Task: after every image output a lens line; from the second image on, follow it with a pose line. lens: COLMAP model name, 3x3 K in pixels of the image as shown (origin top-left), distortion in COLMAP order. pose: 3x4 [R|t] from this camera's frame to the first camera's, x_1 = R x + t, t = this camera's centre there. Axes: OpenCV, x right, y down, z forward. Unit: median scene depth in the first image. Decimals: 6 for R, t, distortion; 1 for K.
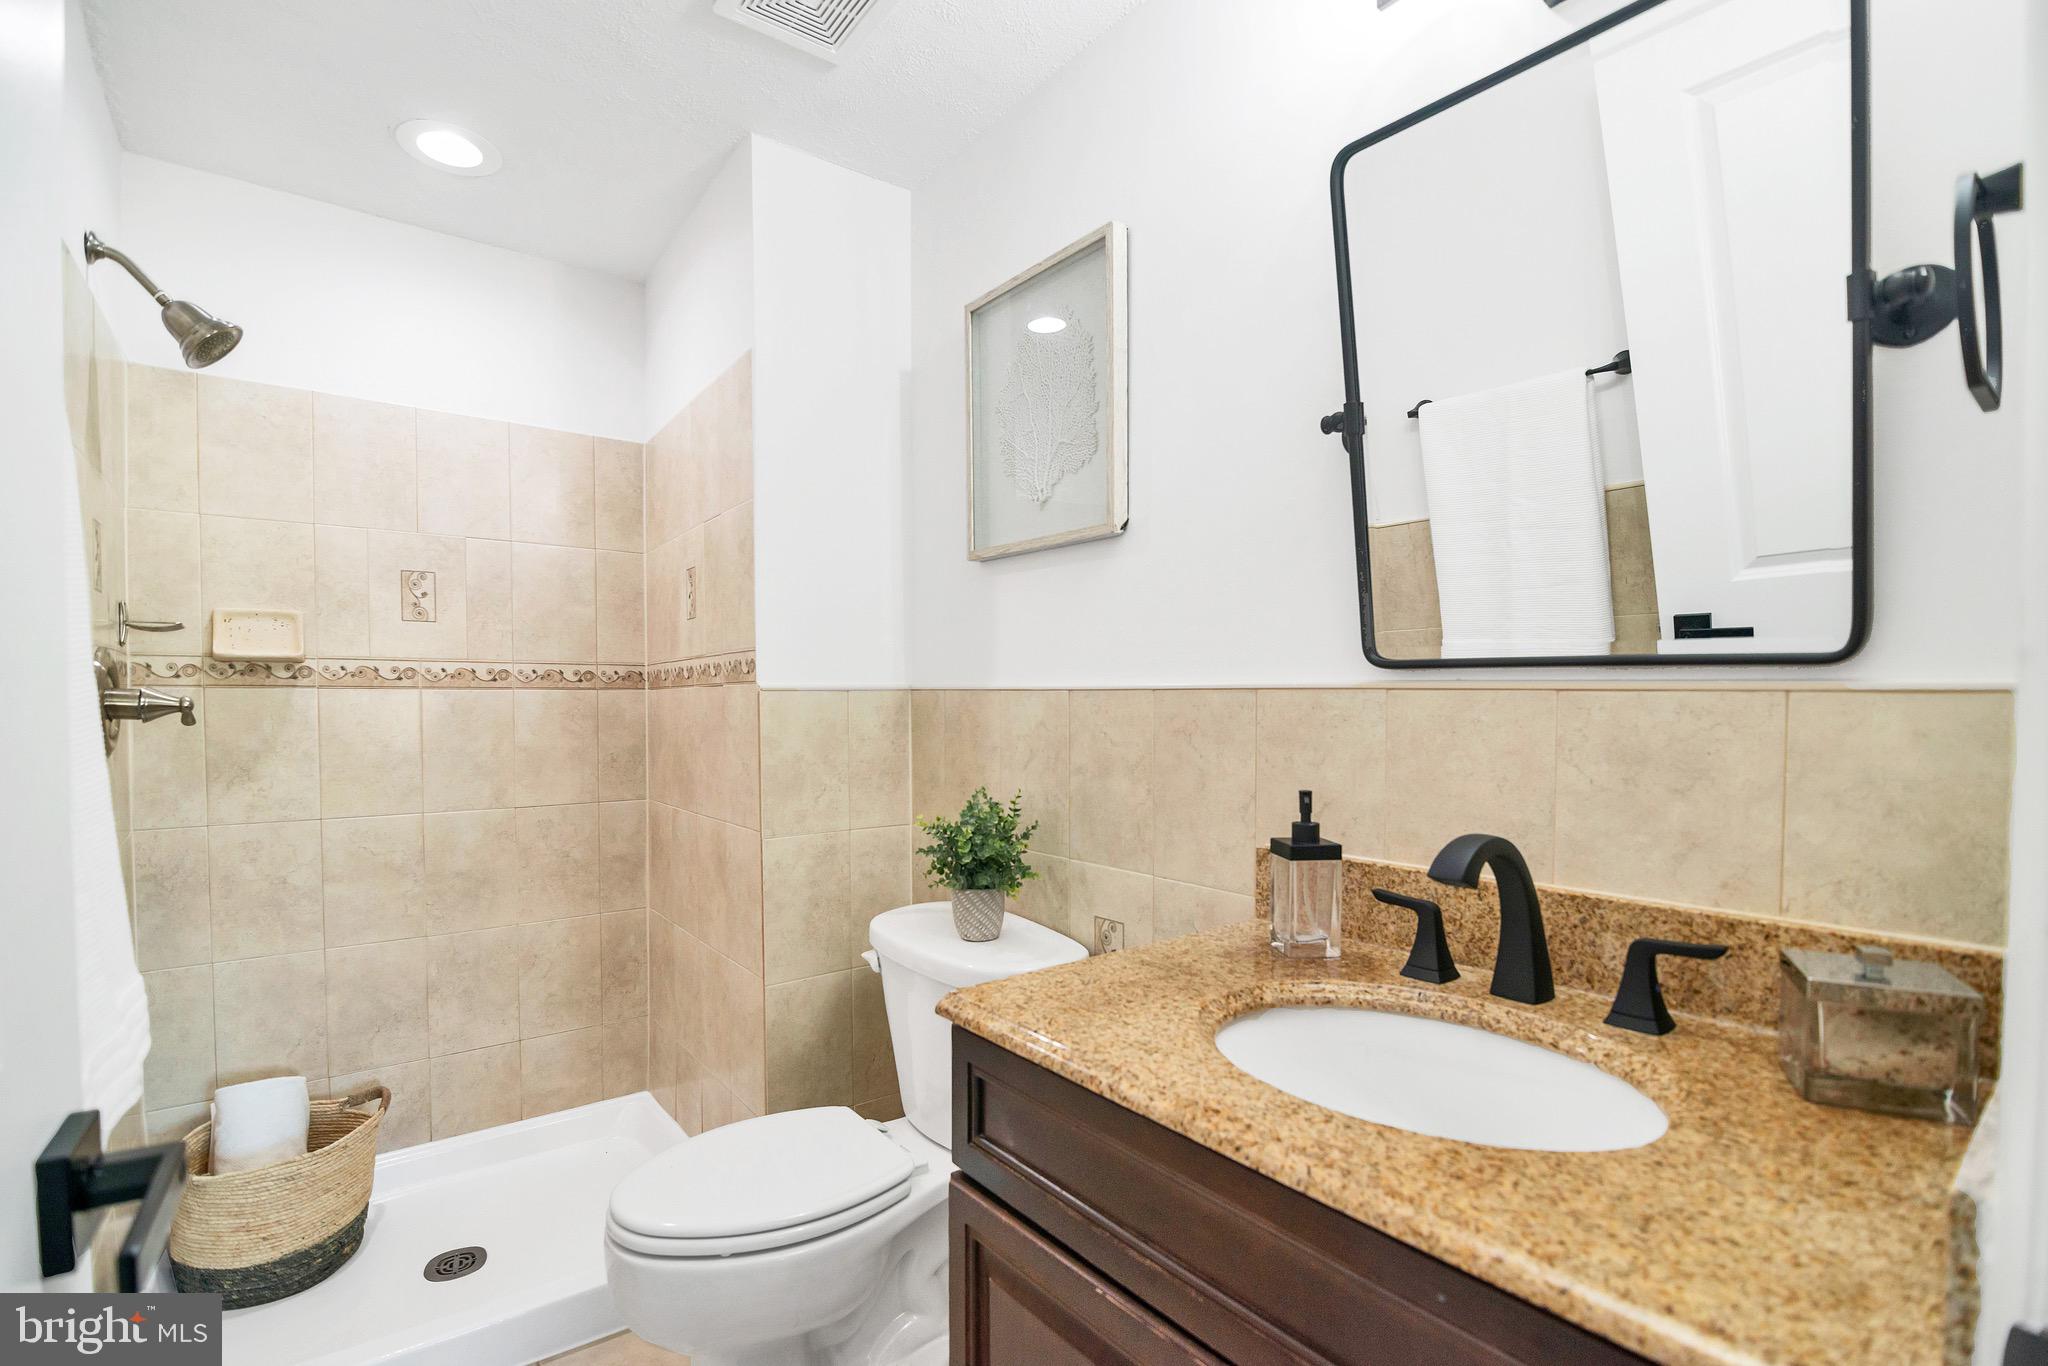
lens RADIAL K [[922.9, 0, 1005.5], [0, 922.9, 733.7], [0, 0, 1]] dist [-0.011604, -0.002250]
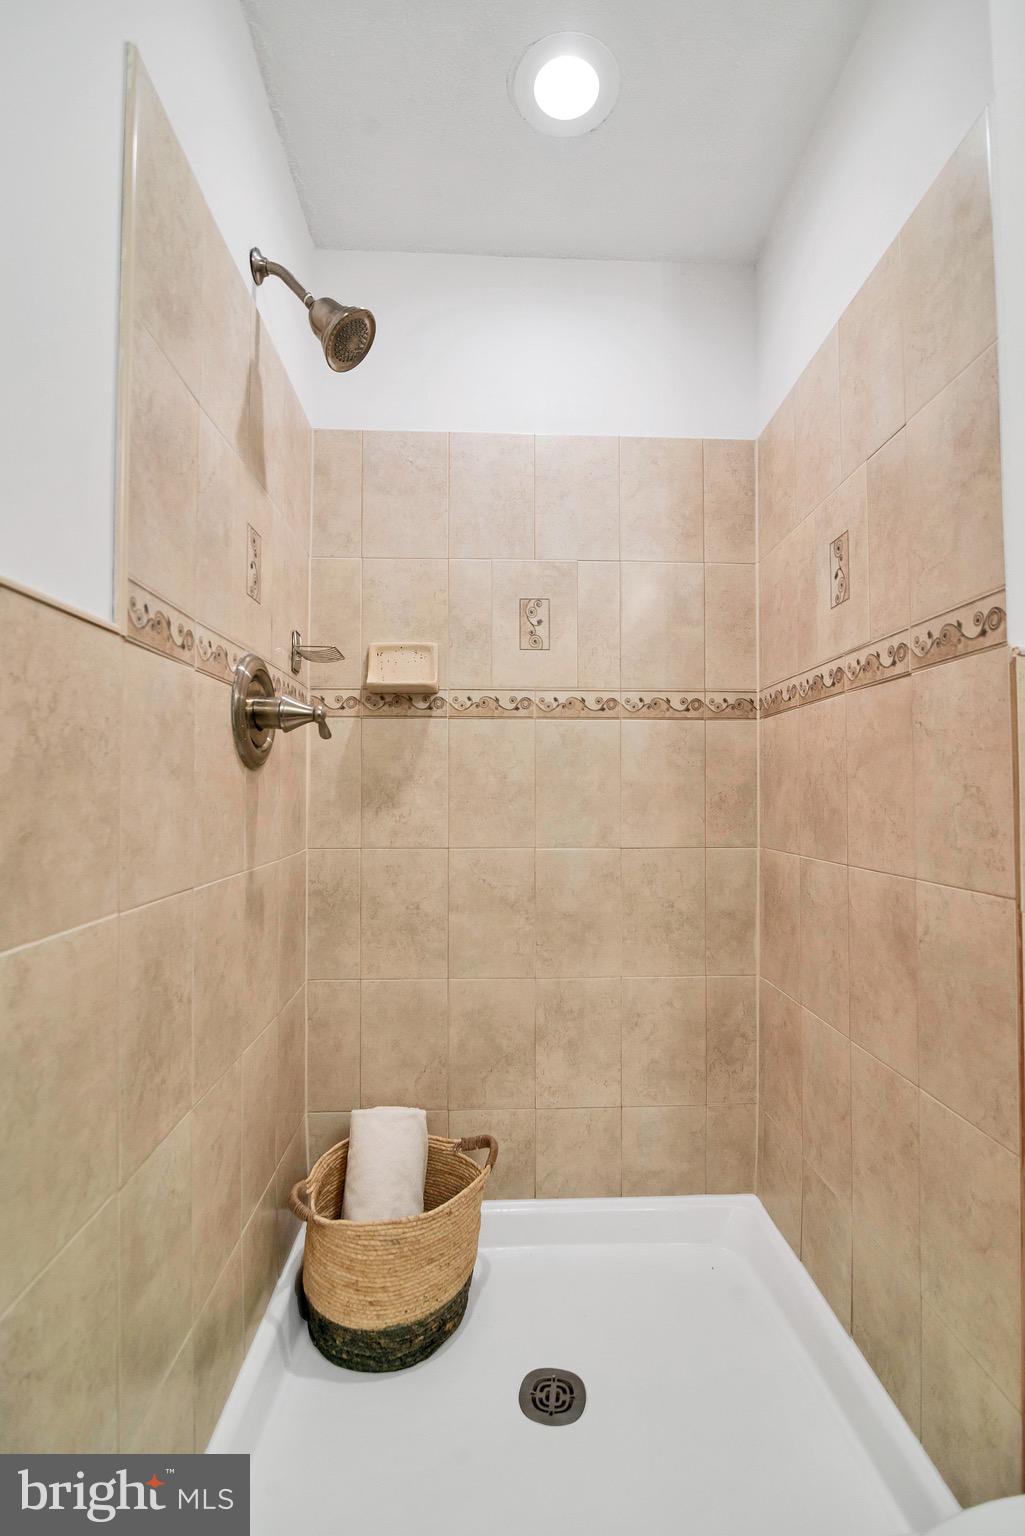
lens RADIAL K [[667.2, 0, 514.6], [0, 667.2, 775.4], [0, 0, 1]] dist [-0.014856, -0.000330]
pose [[0.815479, -0.017115, -0.578533, -0.248770], [-0.019455, 0.998187, -0.056954, 0.051081], [0.578459, 0.057700, 0.813668, 0.418936]]
